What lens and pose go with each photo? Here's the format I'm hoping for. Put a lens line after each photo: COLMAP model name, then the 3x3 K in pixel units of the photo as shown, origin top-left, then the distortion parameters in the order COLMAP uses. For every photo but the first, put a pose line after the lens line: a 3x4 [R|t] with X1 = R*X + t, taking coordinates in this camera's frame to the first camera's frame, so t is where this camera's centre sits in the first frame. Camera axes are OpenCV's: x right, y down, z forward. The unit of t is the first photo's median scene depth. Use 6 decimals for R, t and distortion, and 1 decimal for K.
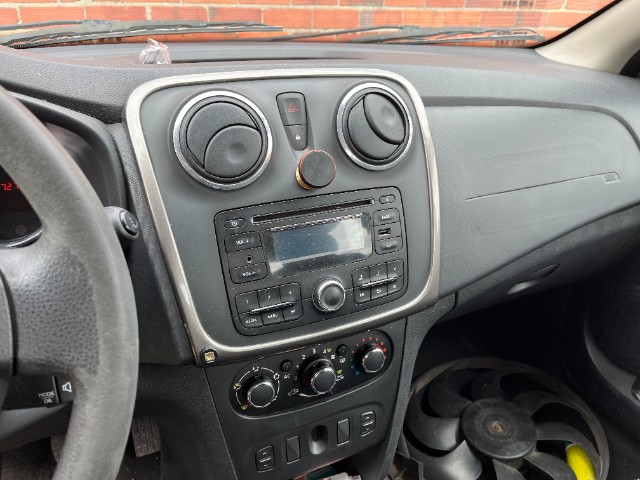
lens RADIAL K [[482.8, 0, 320.0], [0, 482.8, 240.0], [0, 0, 1]] dist [0.050023, -0.086616]
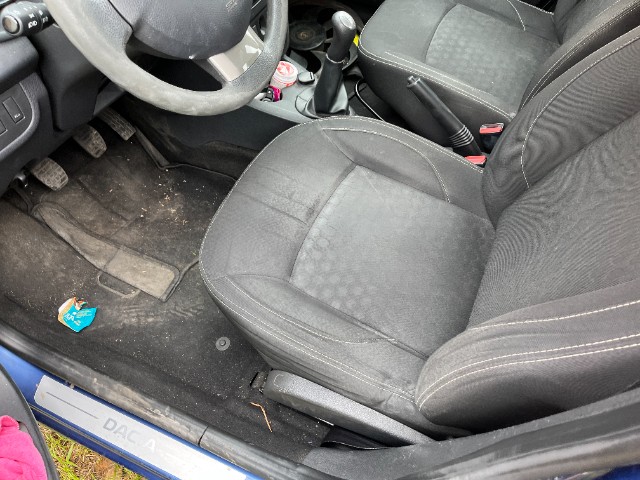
lens RADIAL K [[466.3, 0, 320.0], [0, 466.3, 240.0], [0, 0, 1]] dist [0.050516, -0.080709]
pose [[0.752048, -0.554592, 0.356163, -0.909350], [0.311402, 0.775226, 0.549593, 0.121795], [-0.580907, -0.302411, 0.755708, -0.721660]]
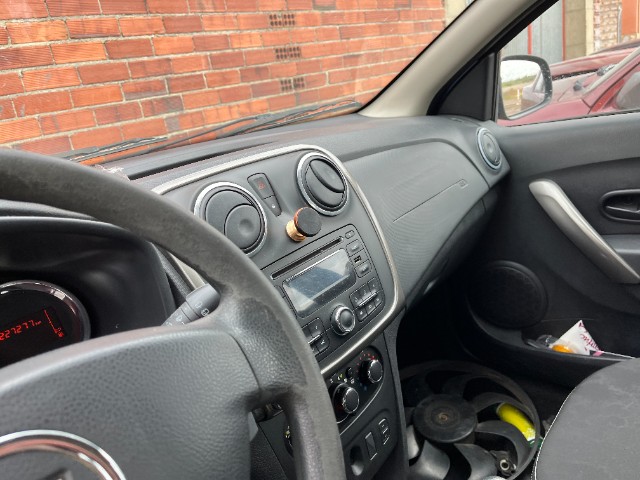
lens RADIAL K [[481.8, 0, 312.4], [0, 481.8, 240.2], [0, 0, 1]] dist [0.061787, -0.092525]
pose [[0.892519, -0.285583, 0.349074, -0.327113], [0.341993, 0.933122, -0.111010, 0.029048], [-0.294026, 0.218459, 0.930497, -0.111653]]
